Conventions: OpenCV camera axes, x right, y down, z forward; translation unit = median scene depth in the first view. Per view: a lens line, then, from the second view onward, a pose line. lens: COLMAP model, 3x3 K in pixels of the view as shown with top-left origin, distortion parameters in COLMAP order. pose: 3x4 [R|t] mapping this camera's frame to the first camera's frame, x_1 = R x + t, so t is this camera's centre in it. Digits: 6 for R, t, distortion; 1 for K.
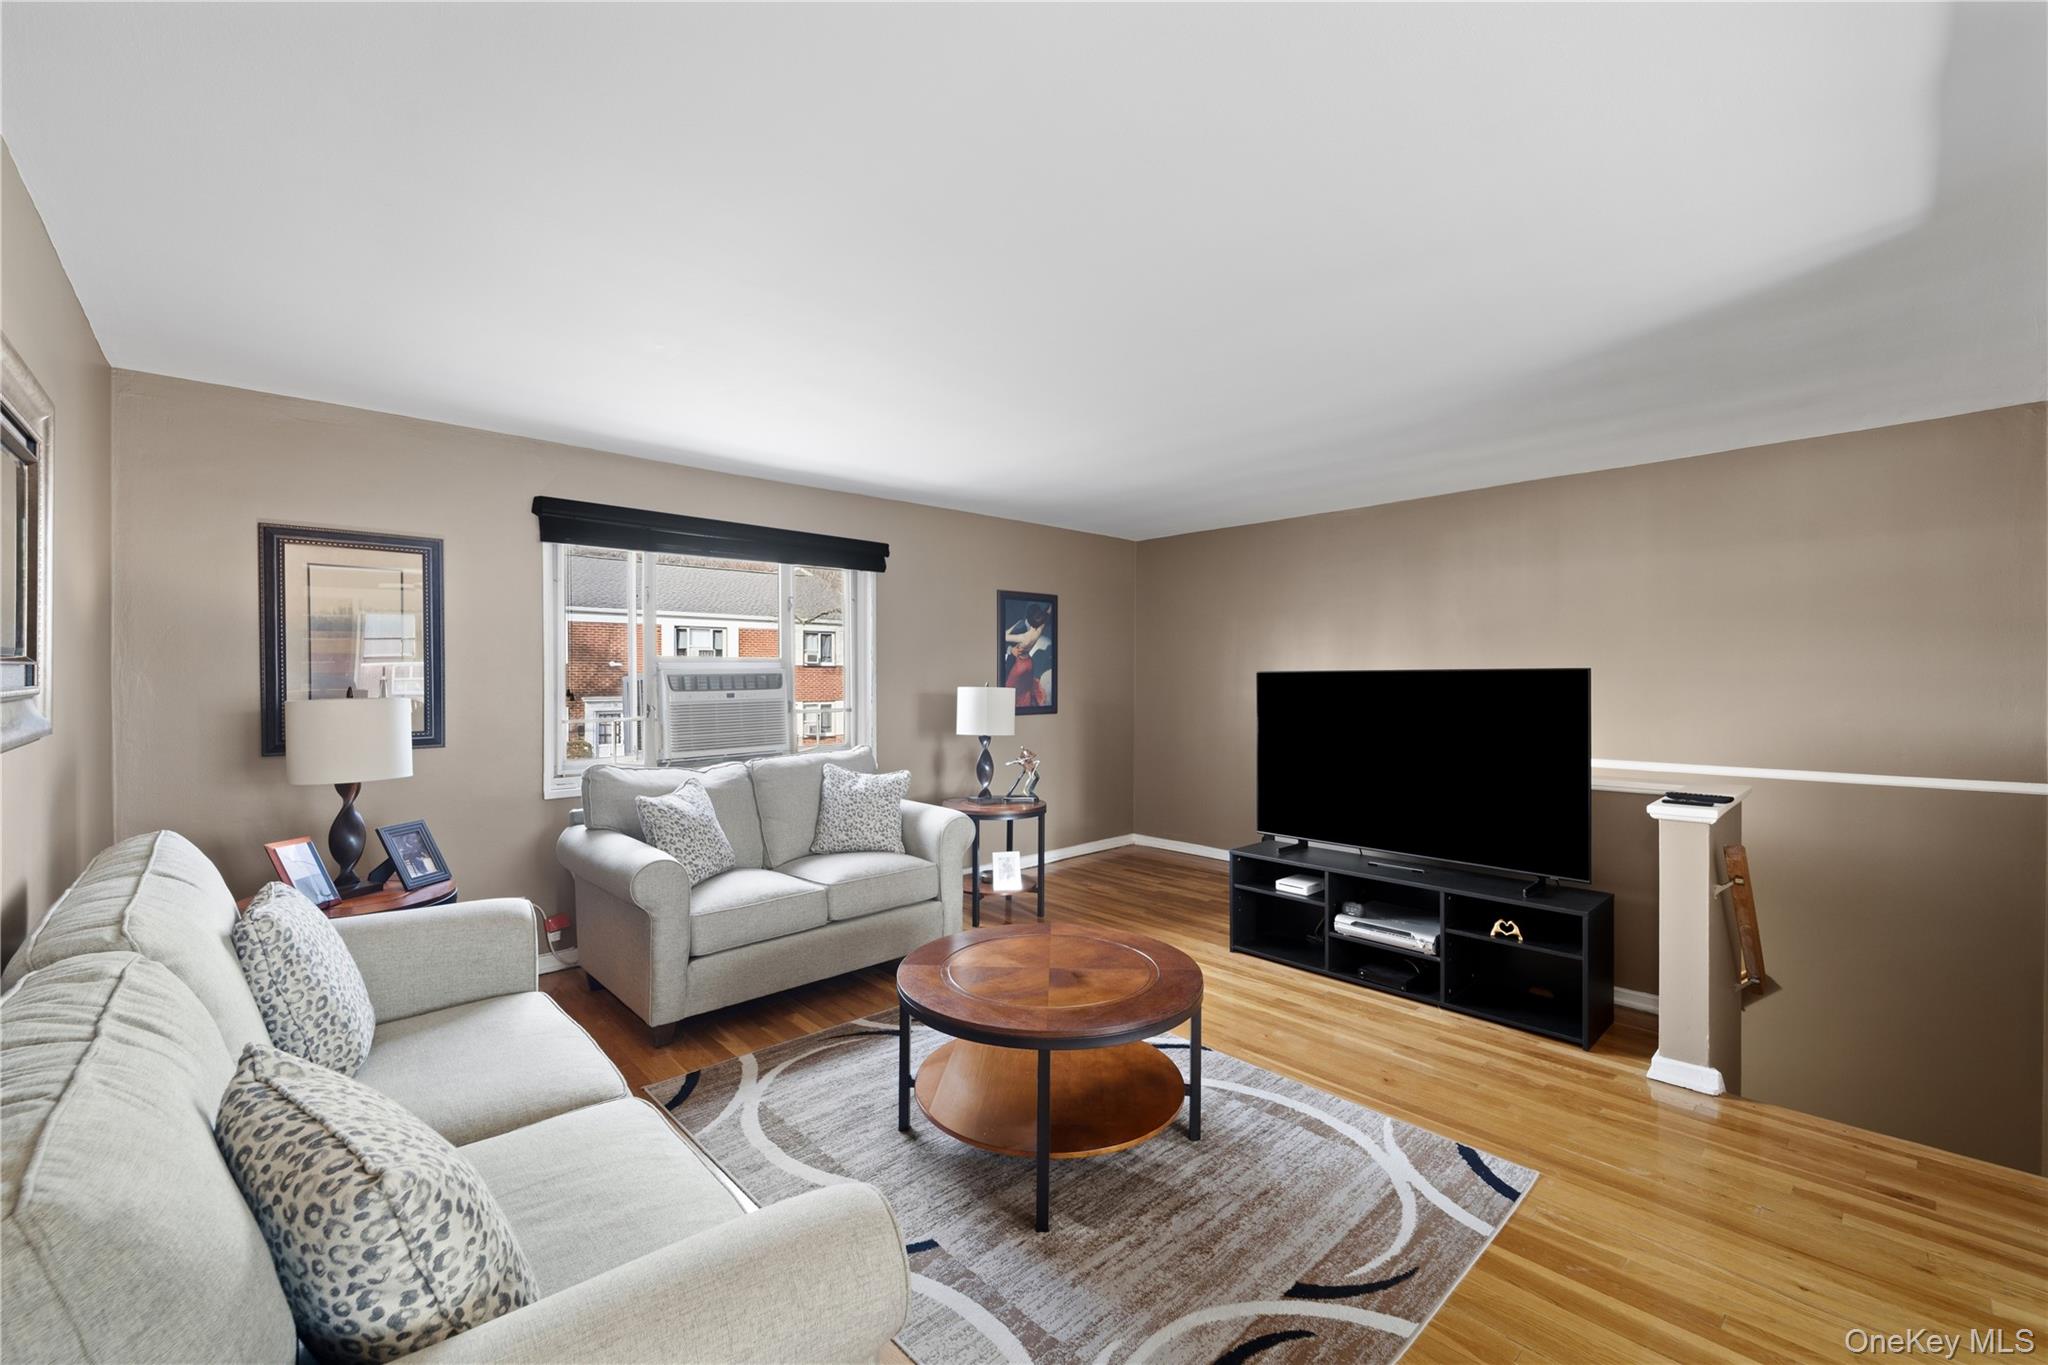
lens RADIAL K [[829.9, 0, 1025.0], [0, 829.9, 689.6], [0, 0, 1]] dist [0.009847, -0.011615]
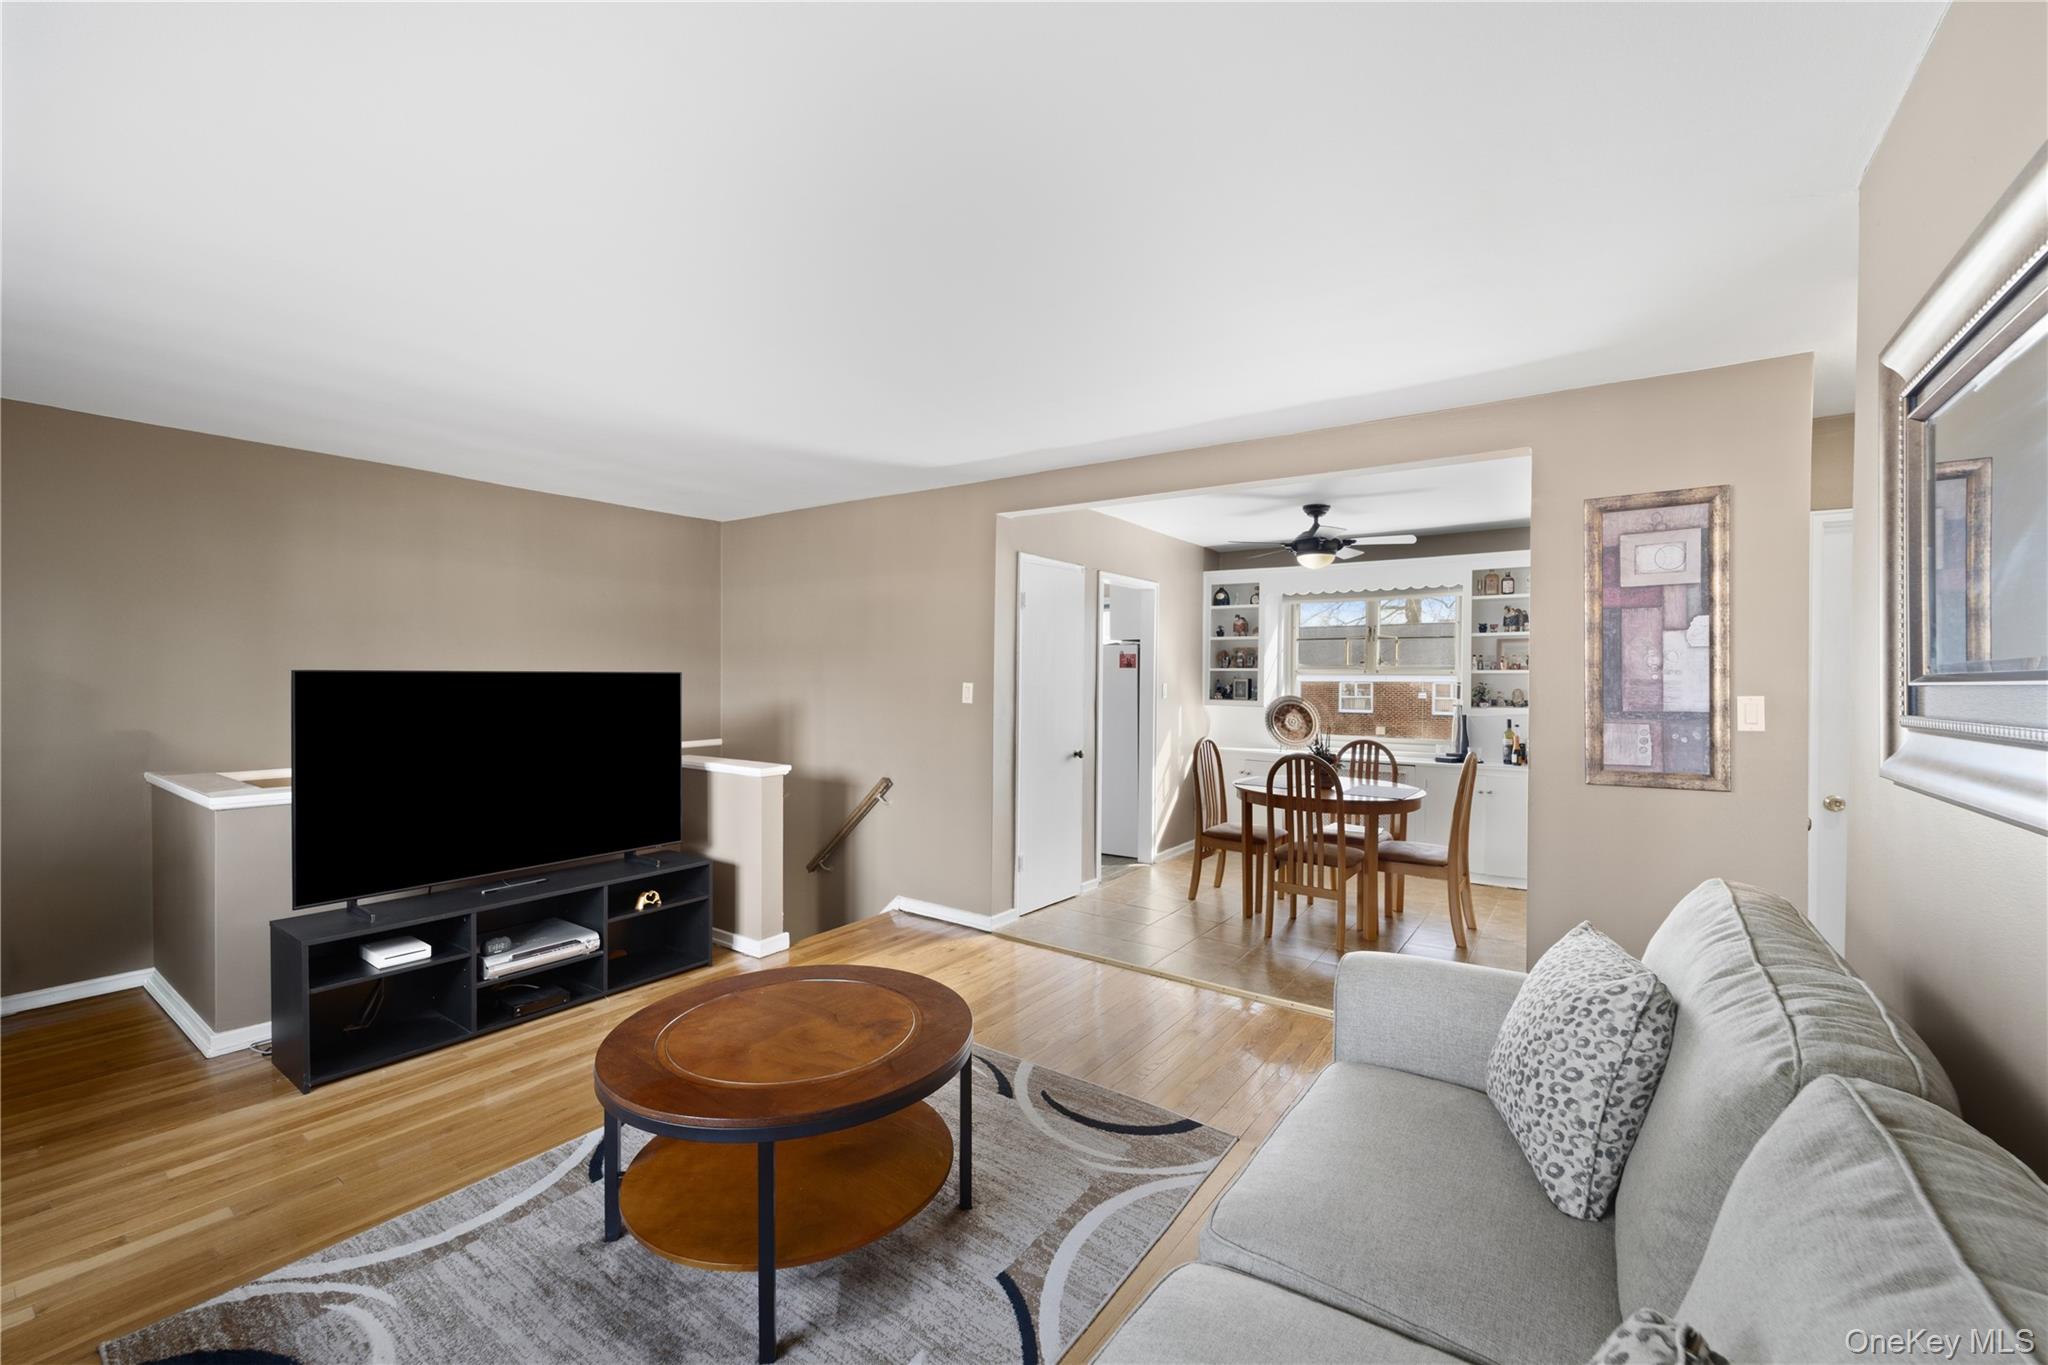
lens RADIAL K [[832.4, 0, 1031.0], [0, 832.4, 677.7], [0, 0, 1]] dist [0.010192, -0.012189]
pose [[-0.205628, 0.000390, 0.978630, -0.606733], [0.008213, 0.999965, 0.001327, -0.013550], [-0.978596, 0.008310, -0.205624, 0.665720]]
